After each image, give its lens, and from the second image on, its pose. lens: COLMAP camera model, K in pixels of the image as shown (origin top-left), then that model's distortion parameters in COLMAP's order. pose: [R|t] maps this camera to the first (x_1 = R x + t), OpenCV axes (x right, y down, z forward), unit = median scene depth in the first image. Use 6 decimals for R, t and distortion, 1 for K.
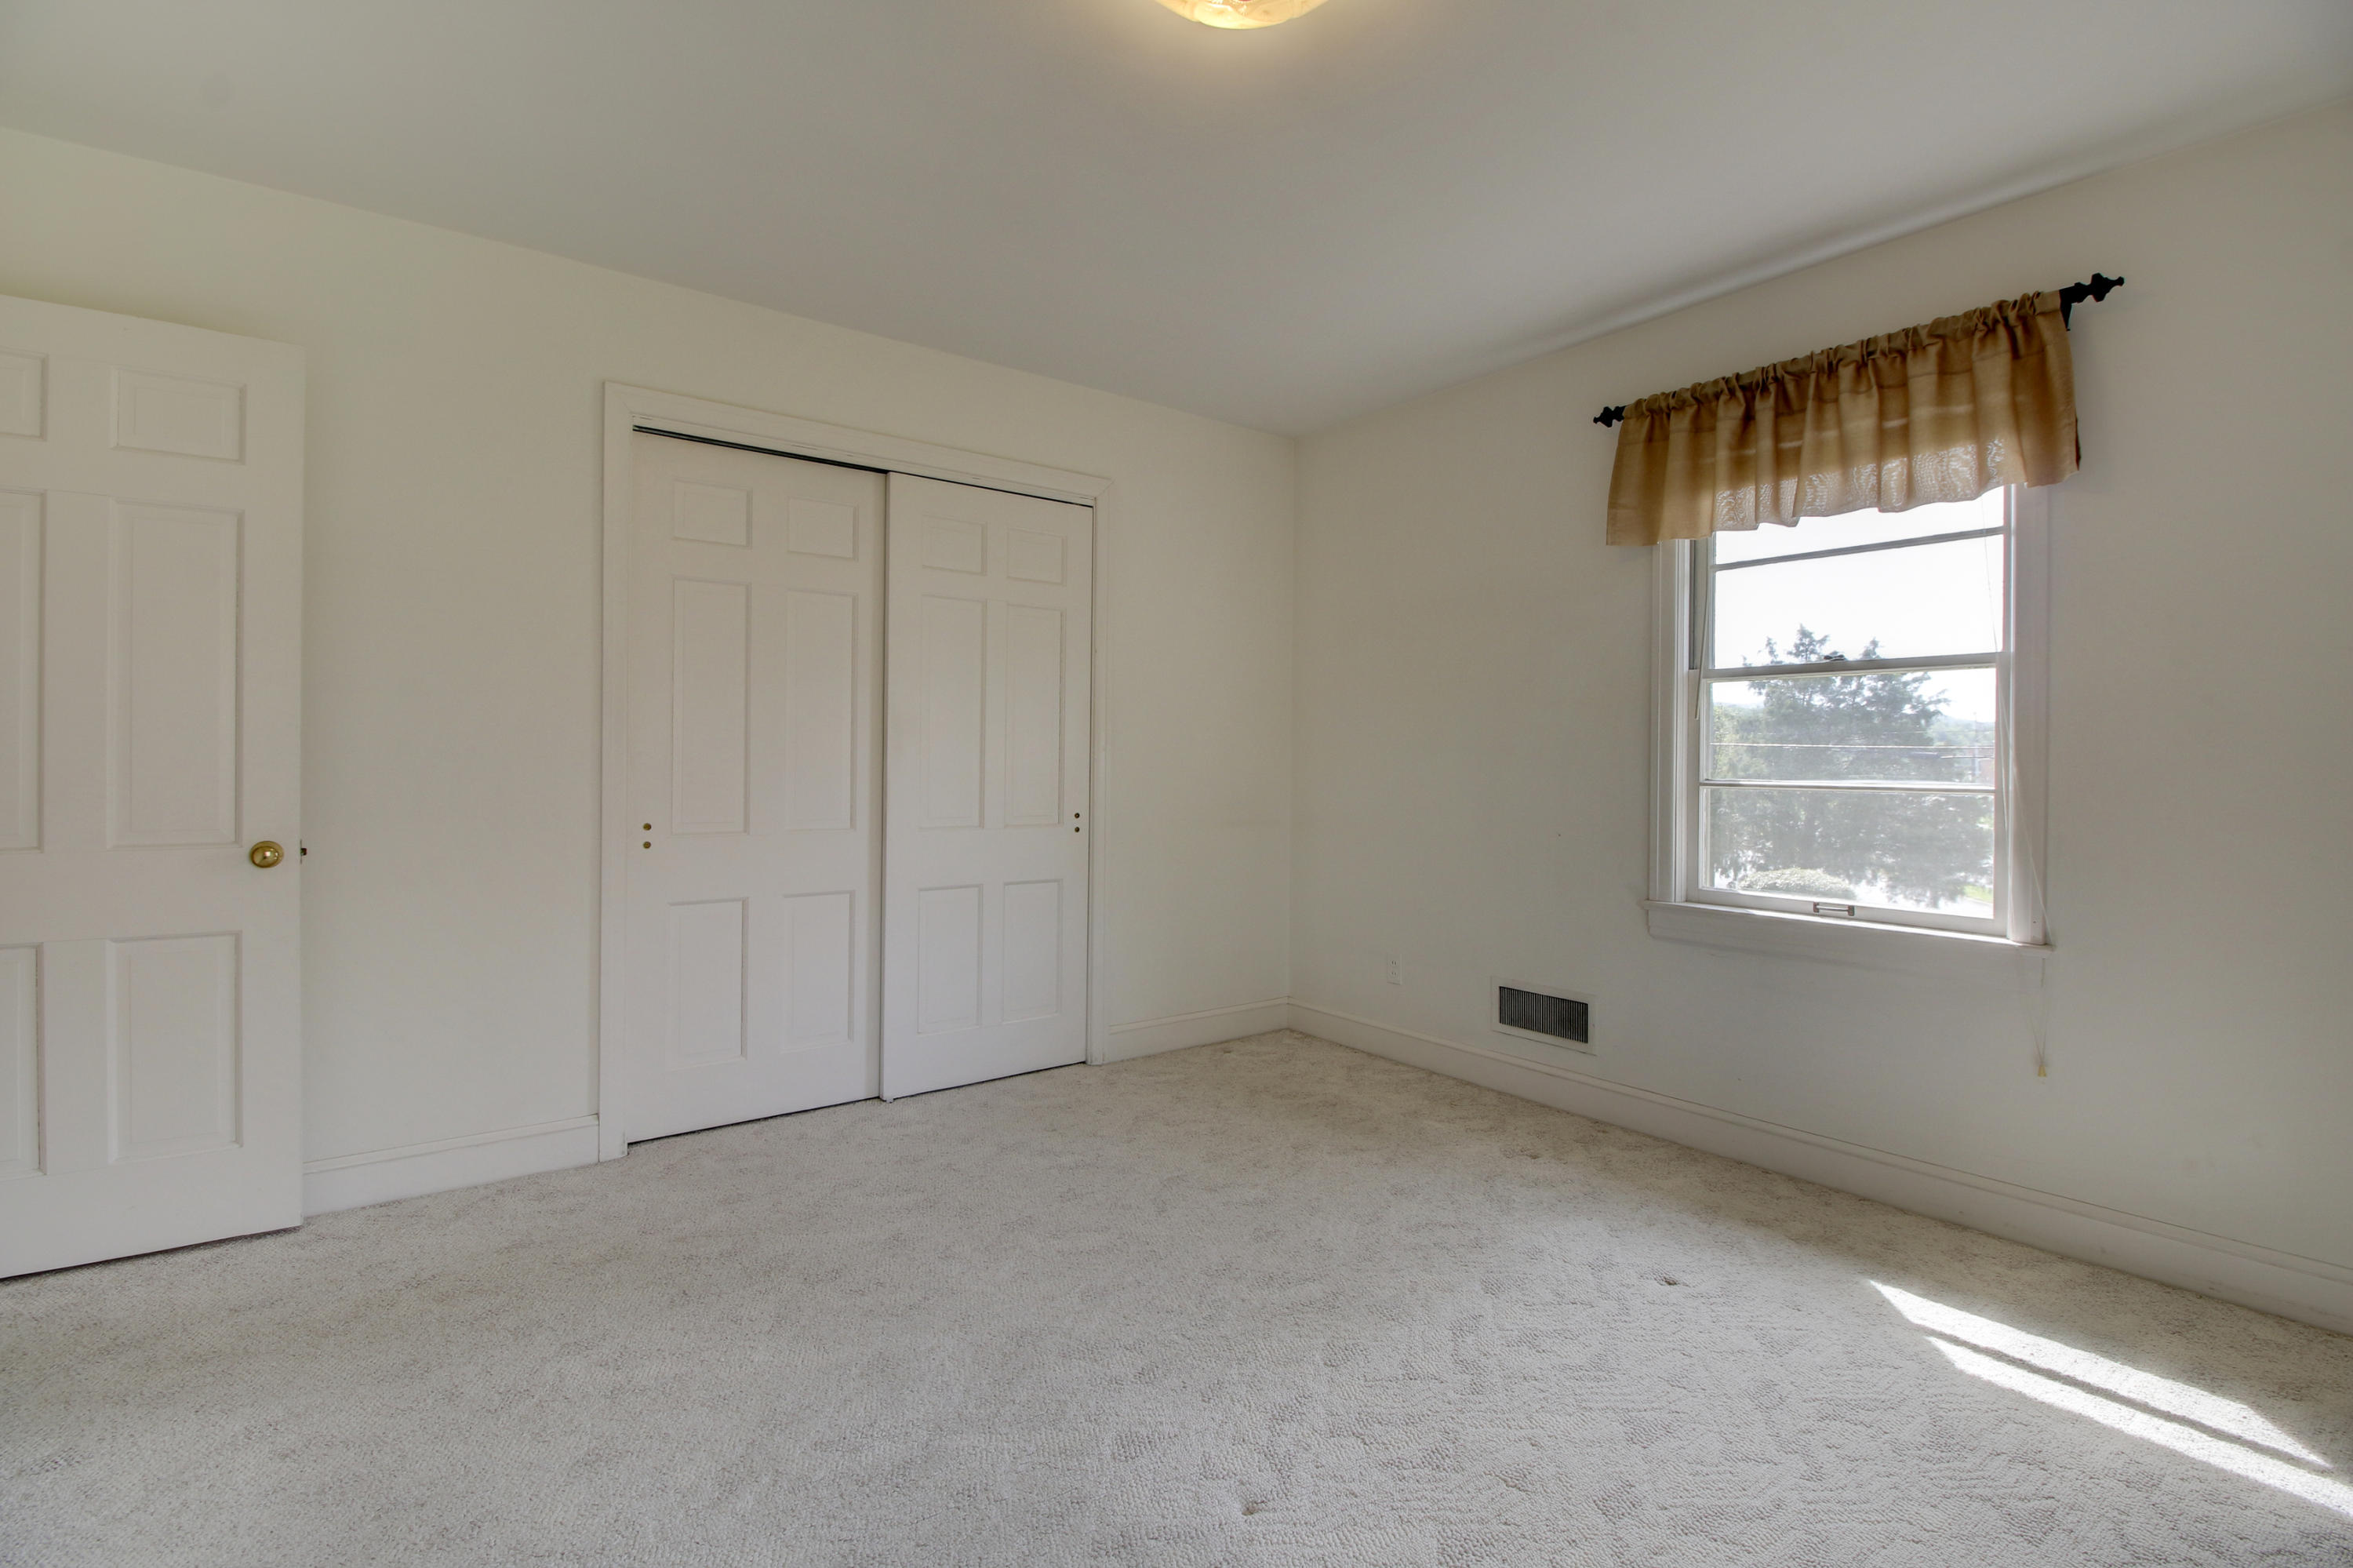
lens RADIAL K [[1096.2, 0, 1176.0], [0, 1096.2, 771.4], [0, 0, 1]] dist [-0.005839, -0.007938]
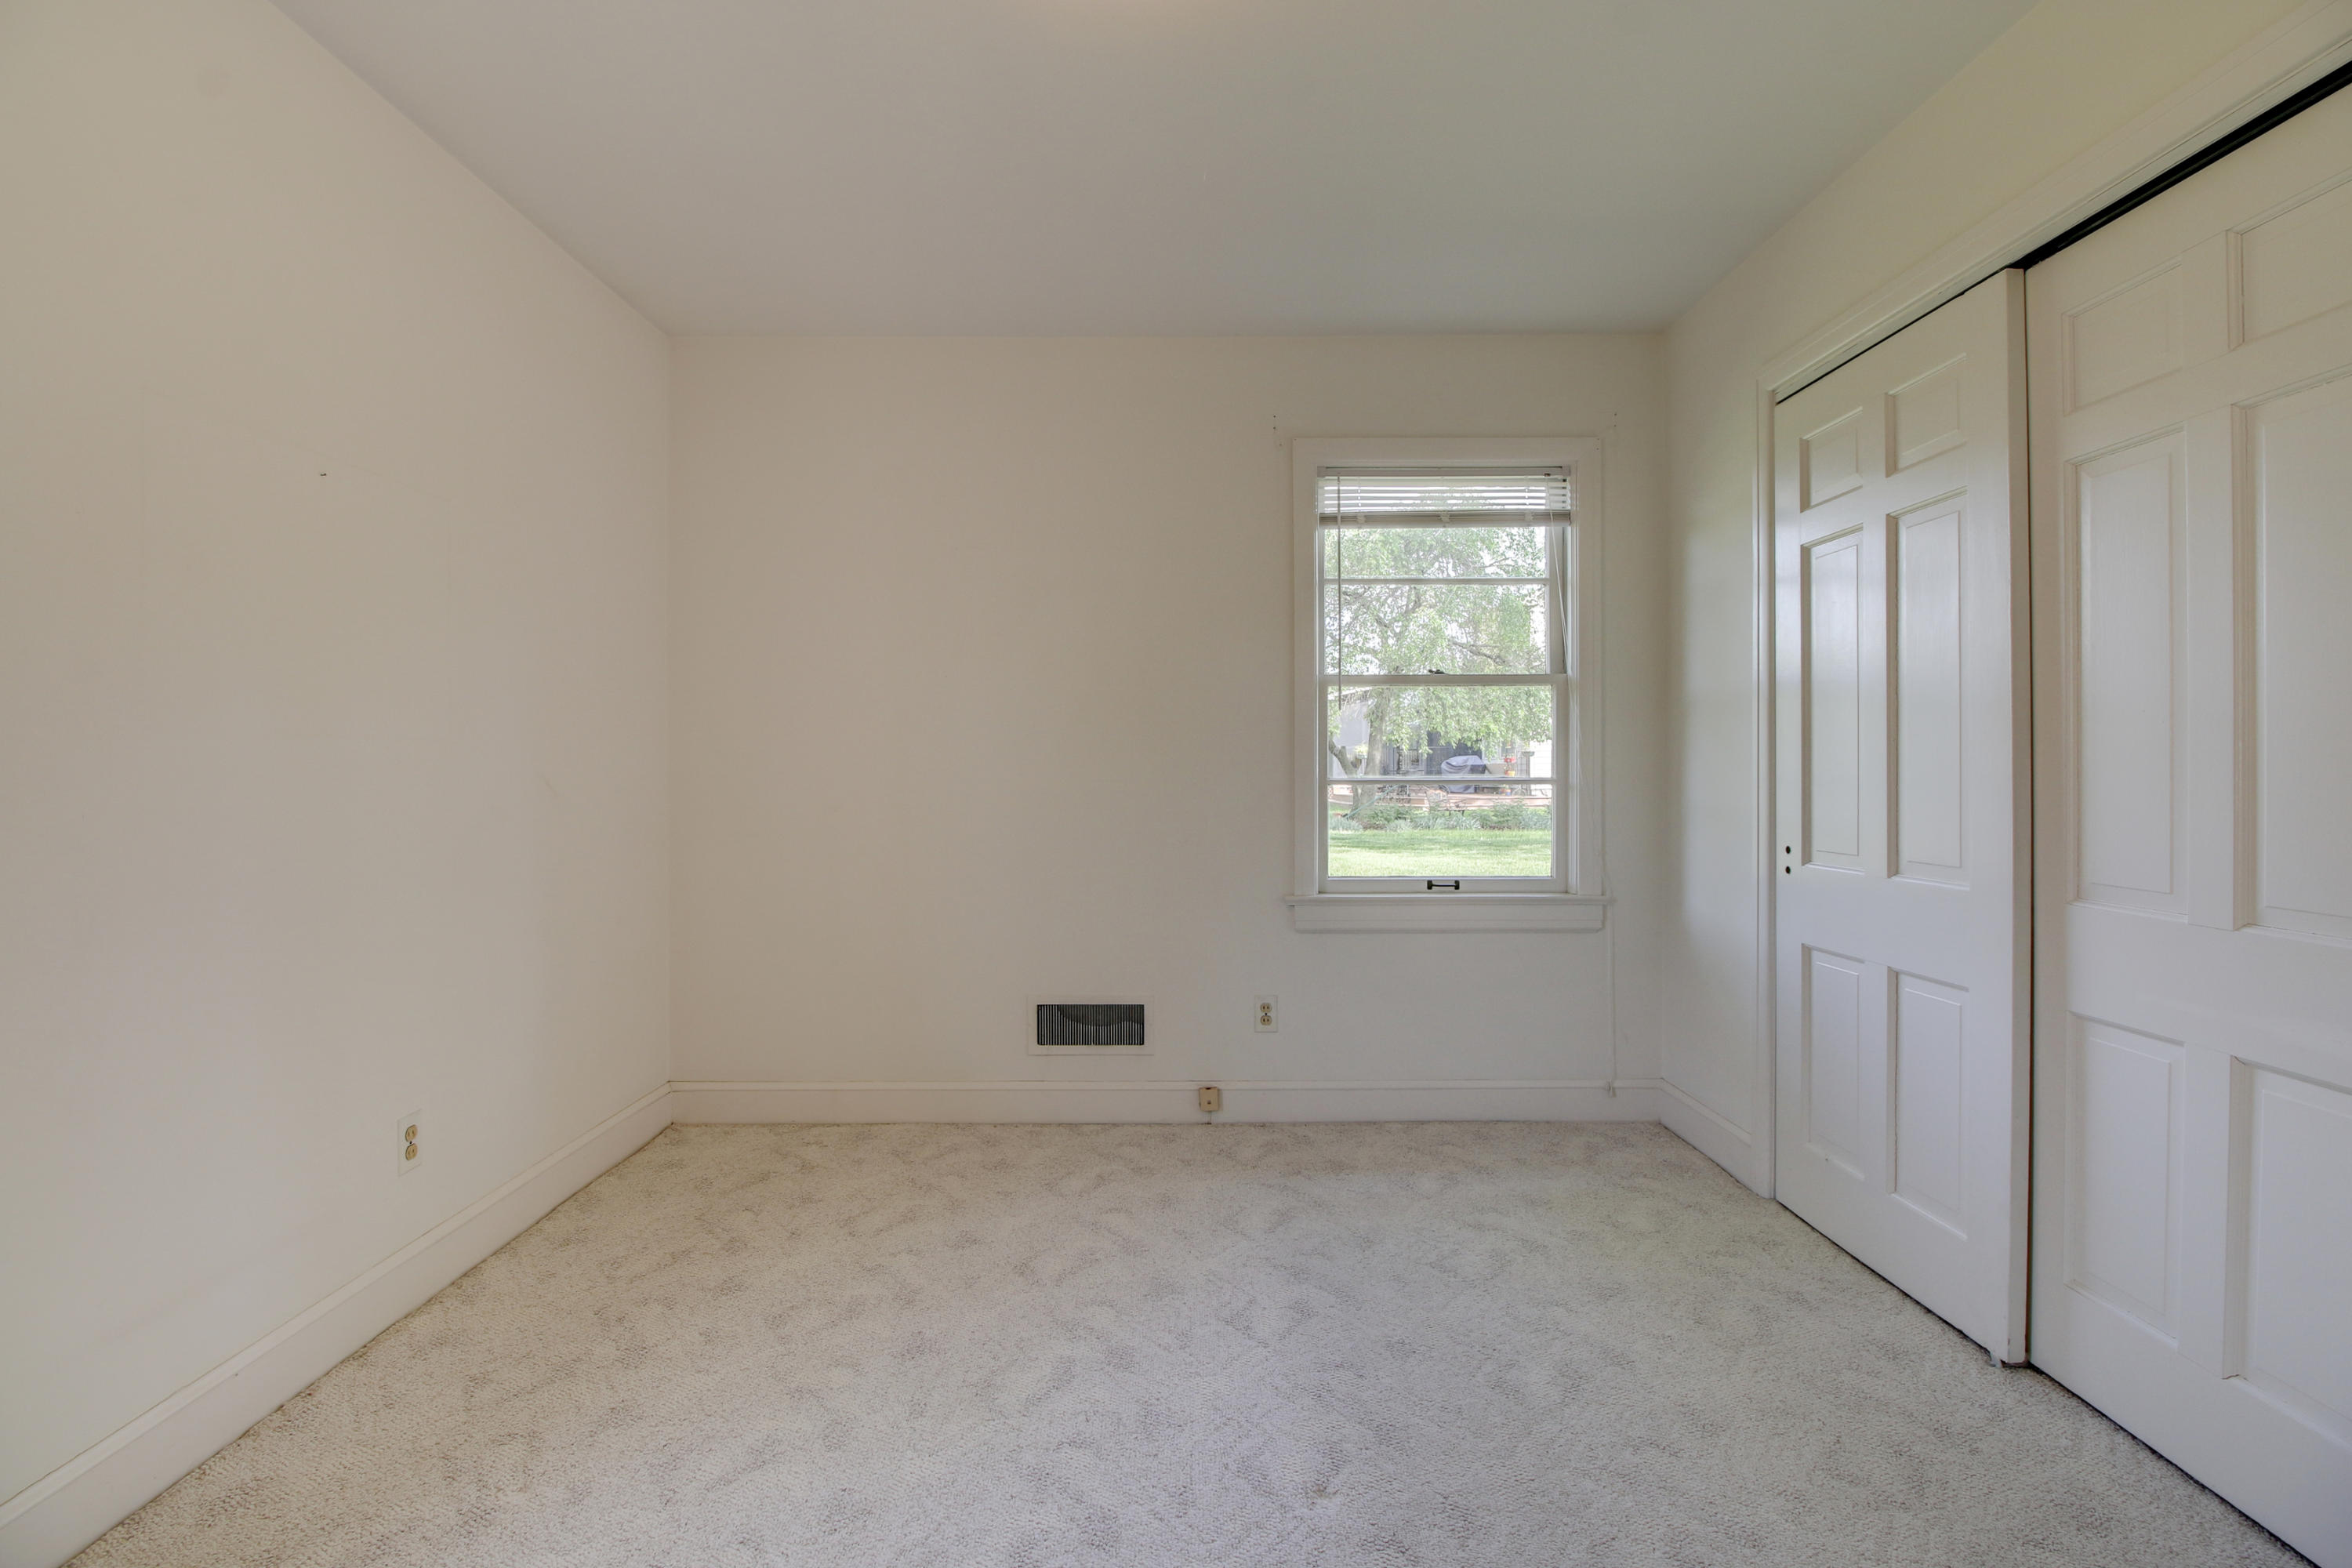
lens RADIAL K [[1095.7, 0, 1168.9], [0, 1095.7, 774.1], [0, 0, 1]] dist [-0.005839, -0.007938]
pose [[0.626890, -0.019813, 0.778856, -0.445988], [0.012255, 0.999804, 0.015569, -0.014023], [-0.779011, -0.000215, 0.627010, 0.428621]]
